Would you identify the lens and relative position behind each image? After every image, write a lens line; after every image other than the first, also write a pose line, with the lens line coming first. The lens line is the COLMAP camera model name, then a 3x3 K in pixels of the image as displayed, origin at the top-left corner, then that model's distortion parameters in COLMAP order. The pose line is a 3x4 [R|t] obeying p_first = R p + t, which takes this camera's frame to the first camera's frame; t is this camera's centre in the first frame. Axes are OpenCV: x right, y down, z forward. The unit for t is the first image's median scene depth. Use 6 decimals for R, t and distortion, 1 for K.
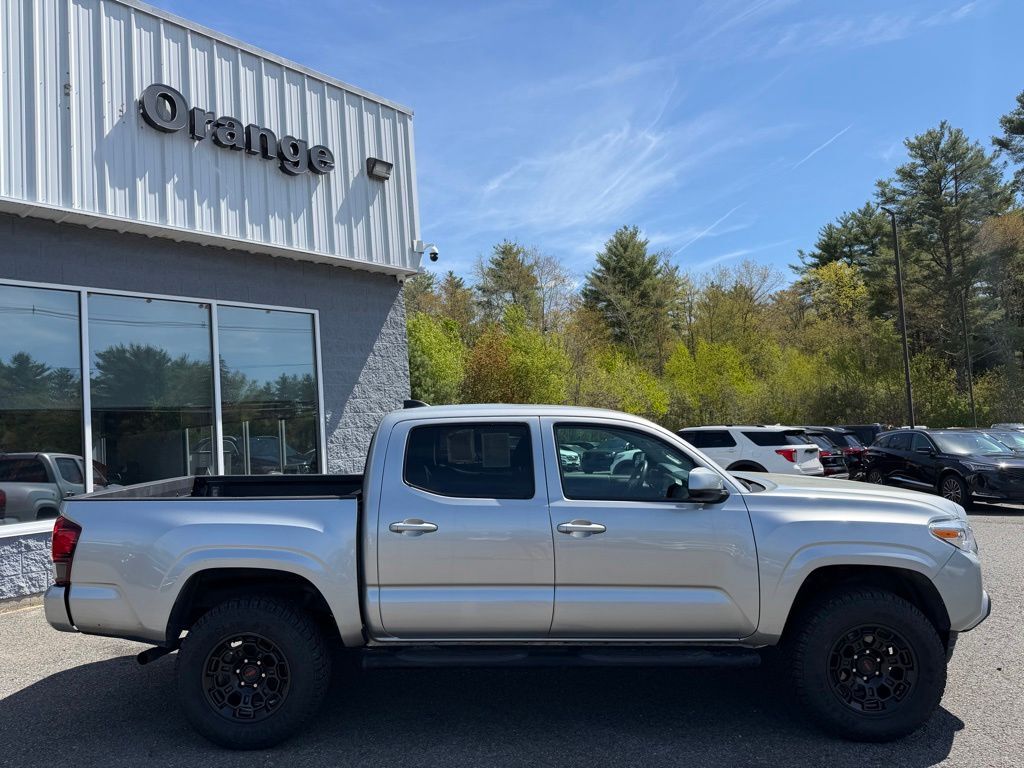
lens RADIAL K [[710.5, 0, 501.8], [0, 710.5, 401.4], [0, 0, 1]] dist [0.044617, -0.062486]
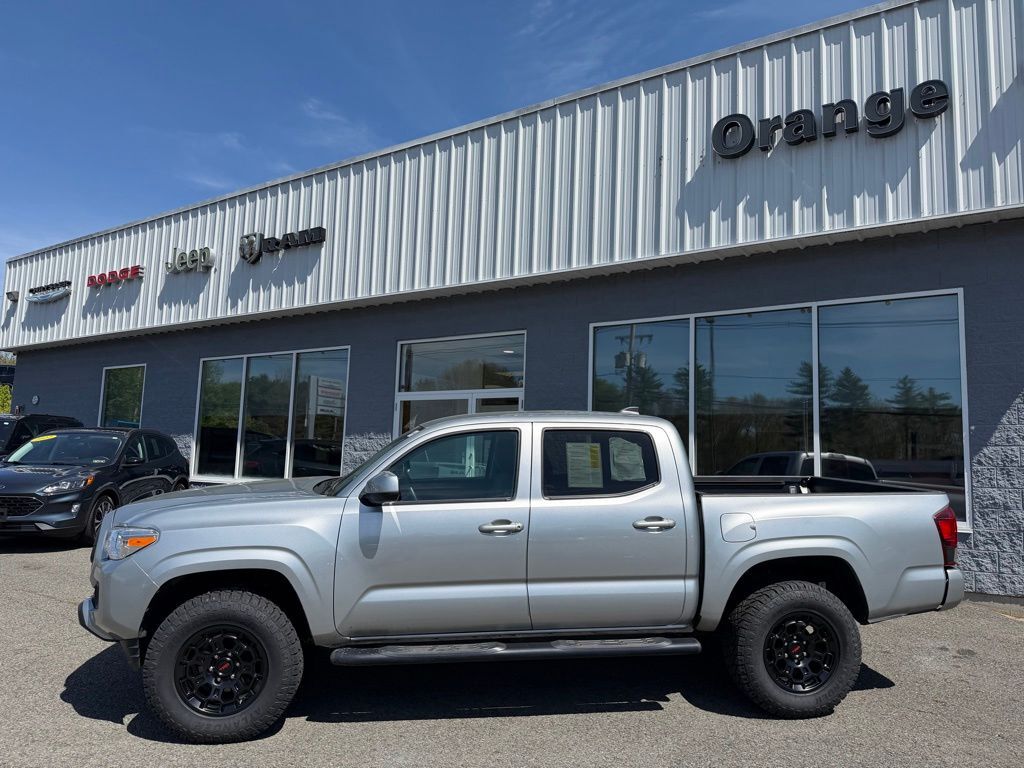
lens RADIAL K [[710.5, 0, 506.8], [0, 710.5, 388.1], [0, 0, 1]] dist [0.044617, -0.062486]
pose [[0.139298, -0.042770, -0.989326, 0.435551], [0.004367, 0.999084, -0.042577, 0.009092], [0.990241, 0.001610, 0.139357, 0.429044]]
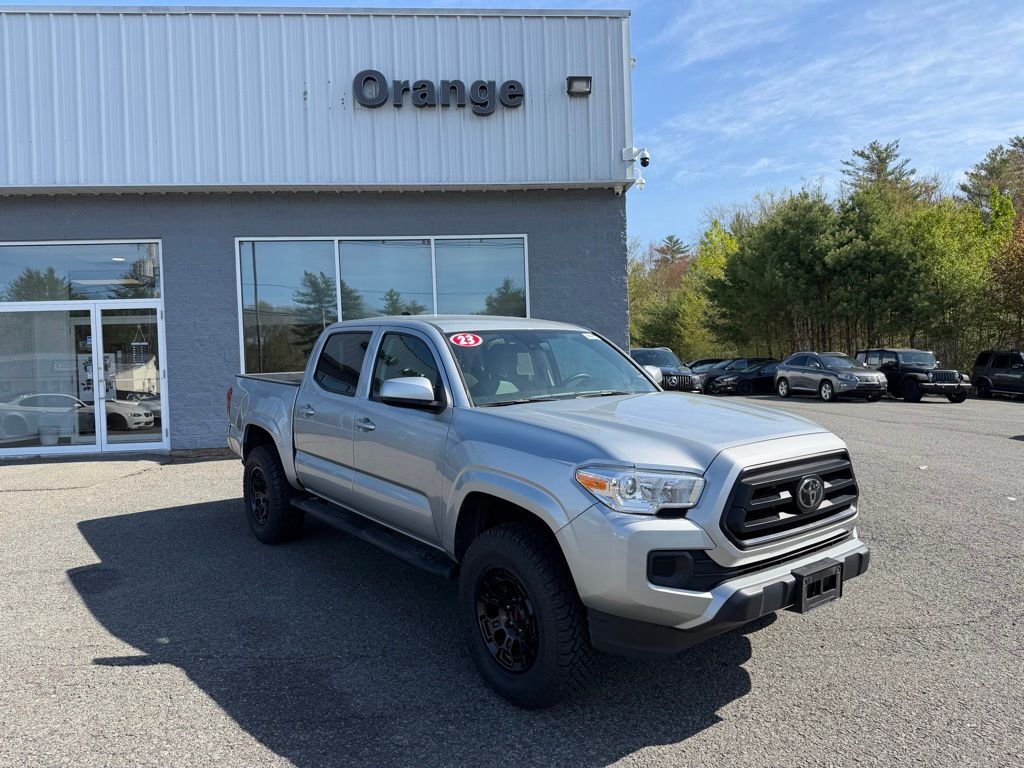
lens RADIAL K [[710.5, 0, 510.1], [0, 710.5, 399.6], [0, 0, 1]] dist [0.044617, -0.062486]
pose [[0.726592, 0.058287, -0.684593, 0.516911], [0.023386, 0.993720, 0.109428, 0.008555], [0.686671, -0.095519, 0.720665, 0.159912]]
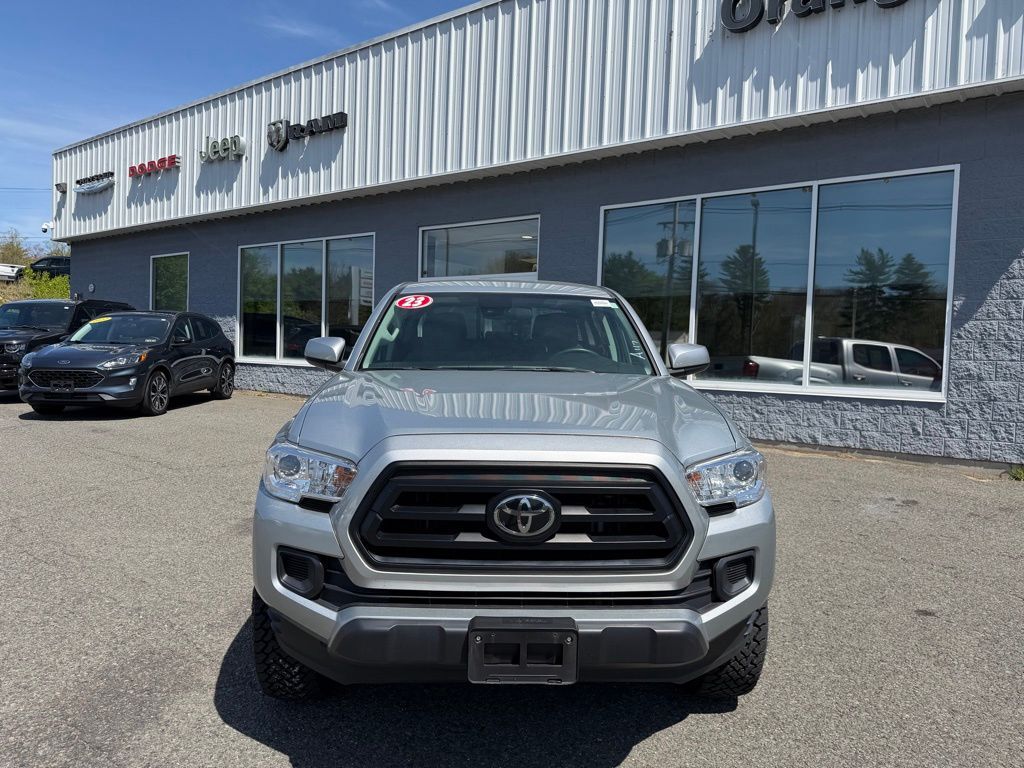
lens RADIAL K [[710.5, 0, 507.5], [0, 710.5, 390.4], [0, 0, 1]] dist [0.044617, -0.062486]
pose [[0.076760, 0.110927, -0.990860, 0.507629], [0.007438, 0.993701, 0.111821, 0.024929], [0.997022, -0.015953, 0.075452, 0.469773]]
